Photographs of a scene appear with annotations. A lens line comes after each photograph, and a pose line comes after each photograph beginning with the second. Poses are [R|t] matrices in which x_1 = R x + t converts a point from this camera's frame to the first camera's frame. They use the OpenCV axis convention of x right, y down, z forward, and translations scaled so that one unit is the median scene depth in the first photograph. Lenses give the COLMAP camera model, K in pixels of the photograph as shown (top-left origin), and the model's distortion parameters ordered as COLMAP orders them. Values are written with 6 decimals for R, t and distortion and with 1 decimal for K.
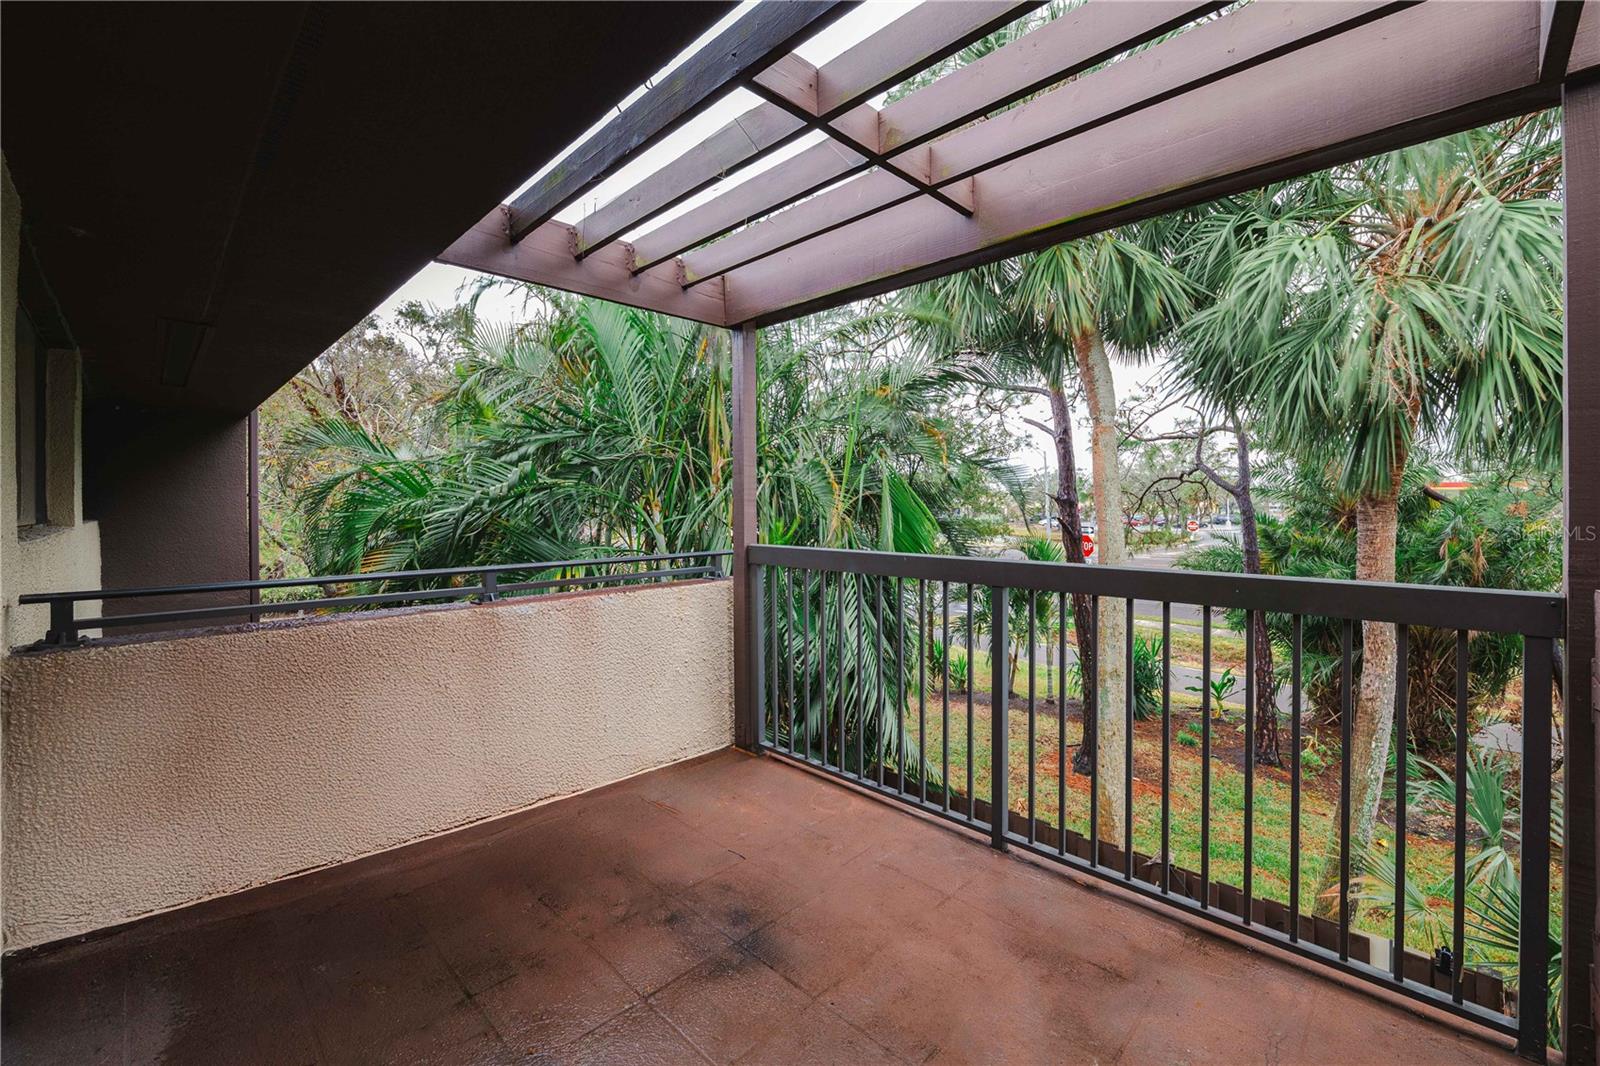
lens RADIAL K [[661.9, 0, 795.9], [0, 661.9, 530.2], [0, 0, 1]] dist [-0.001847, -0.000382]
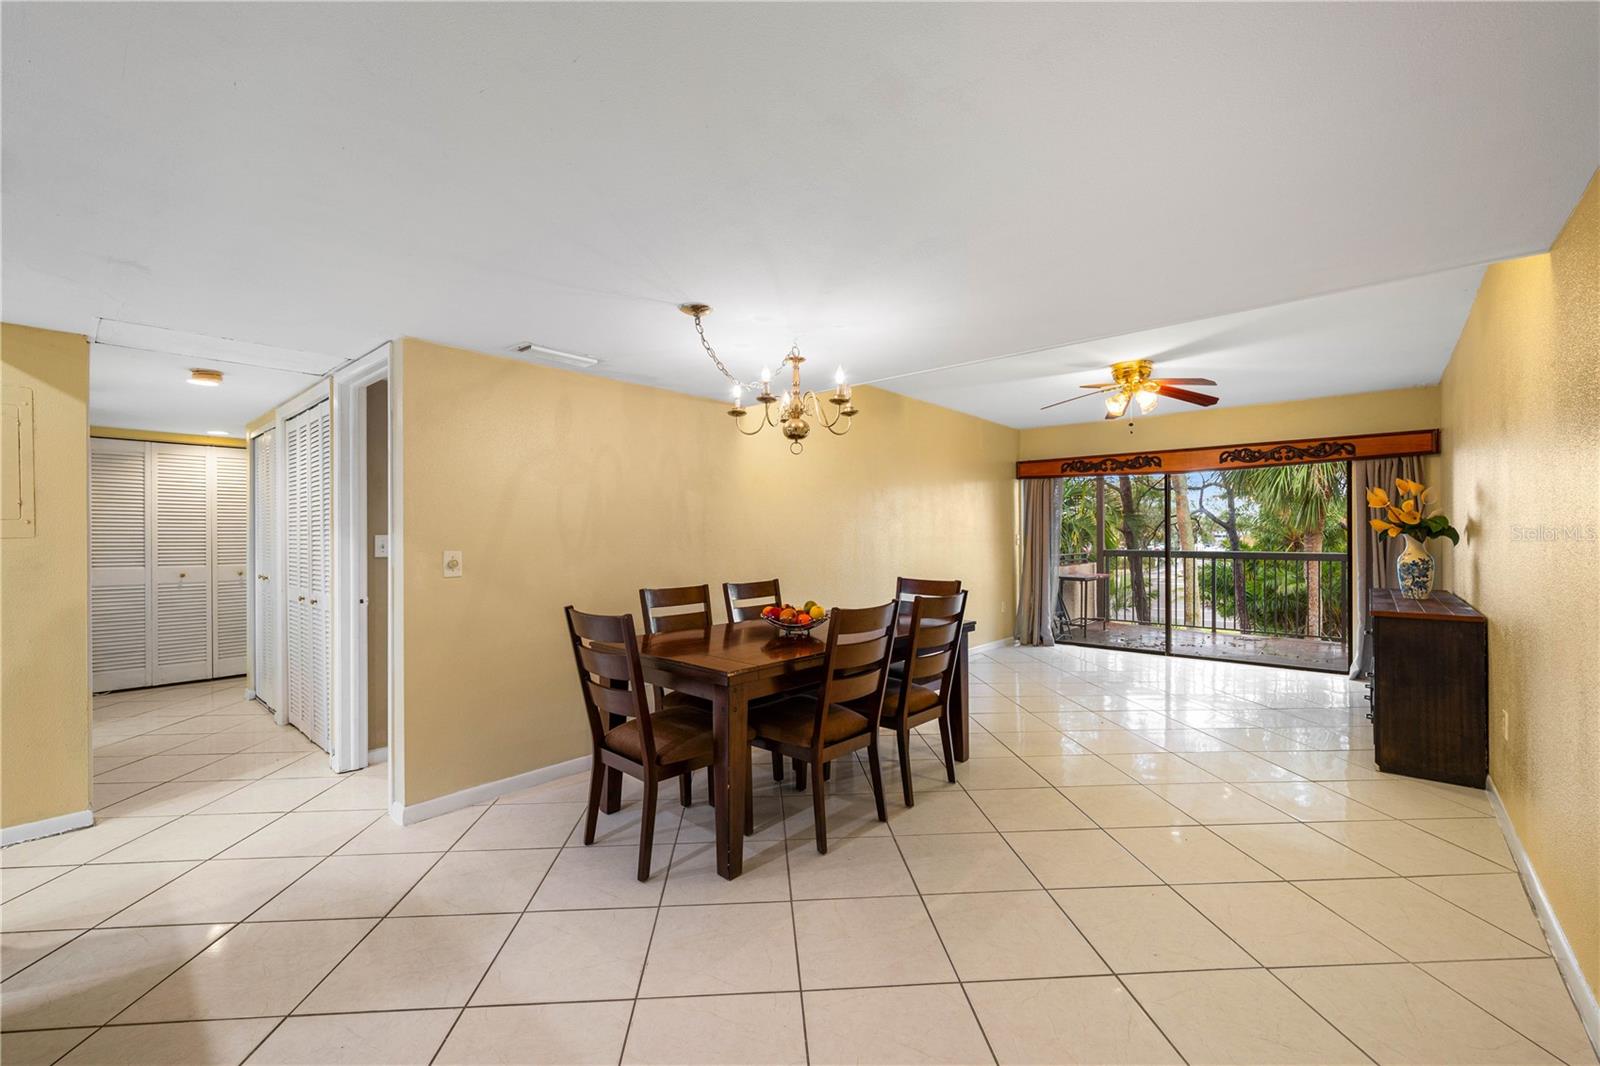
lens RADIAL K [[669.2, 0, 808.5], [0, 669.2, 550.2], [0, 0, 1]] dist [0.000005, 0.000027]
pose [[0.996953, -0.001527, 0.077996, -0.460678], [0.002567, 0.999909, -0.013232, 0.016624], [-0.077969, 0.013392, 0.996866, -0.518960]]
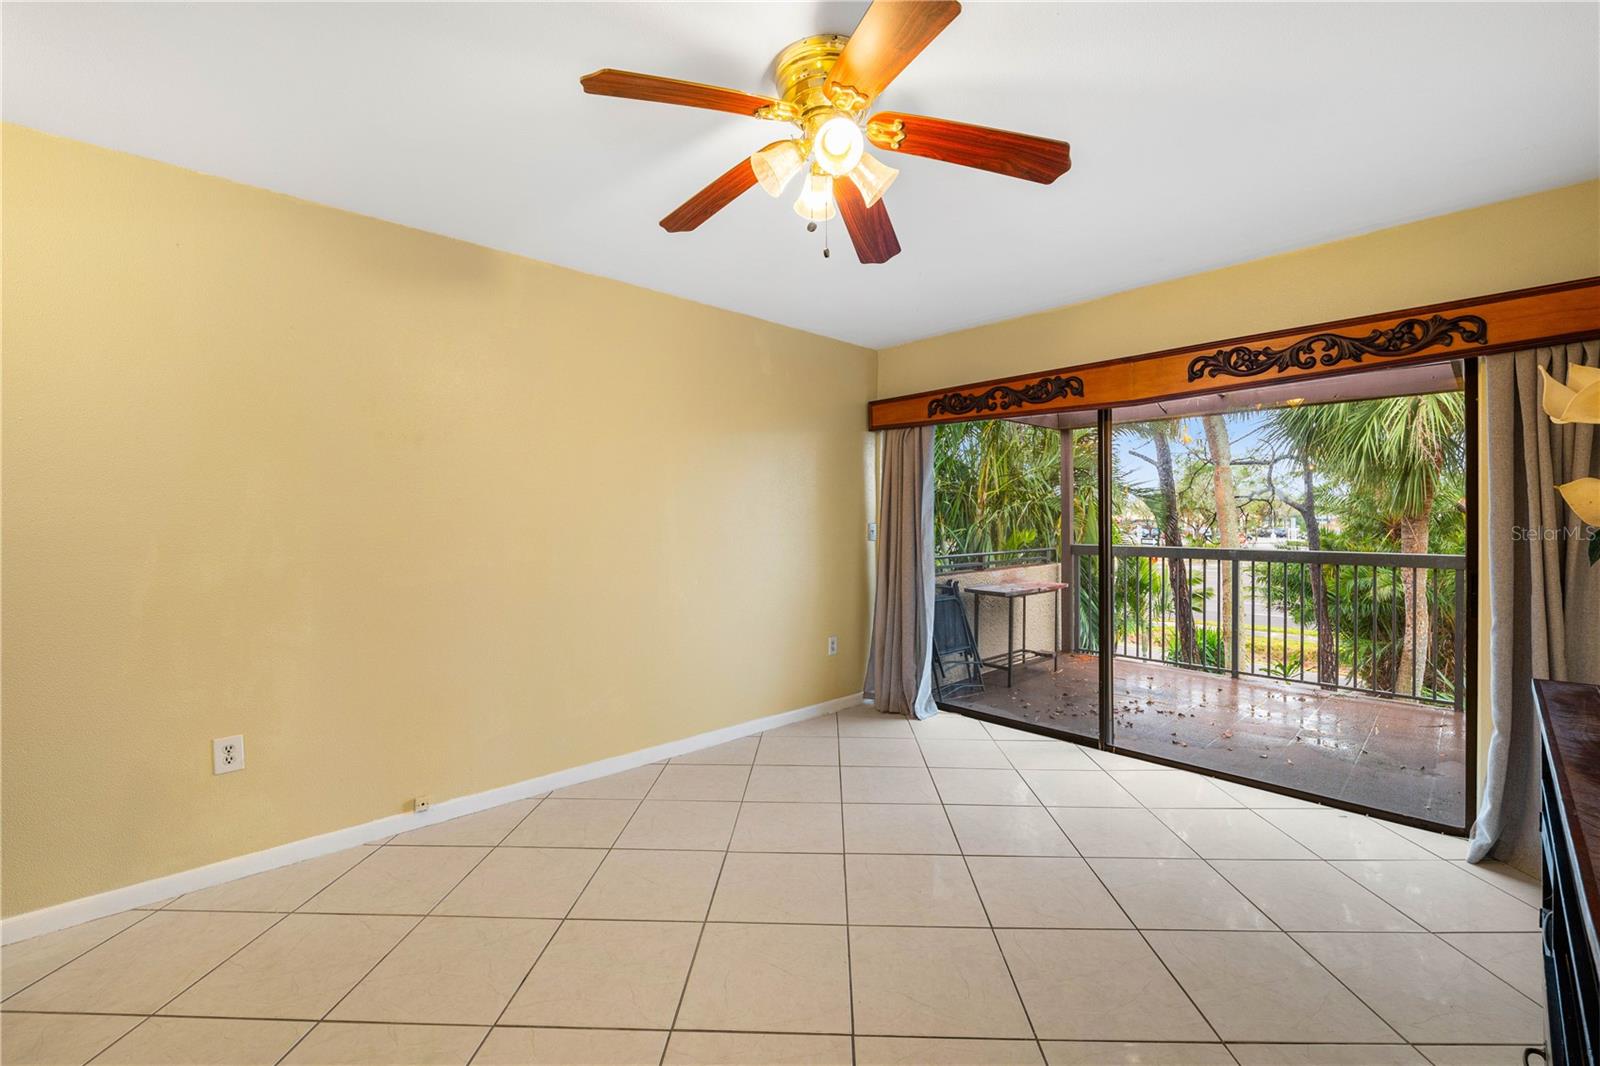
lens RADIAL K [[667.7, 0, 801.2], [0, 667.7, 538.9], [0, 0, 1]] dist [-0.008535, 0.000034]
pose [[0.999420, -0.000346, -0.034049, -0.234557], [0.000123, 0.999978, -0.006570, 0.005312], [0.034051, 0.006562, 0.999399, -0.280475]]
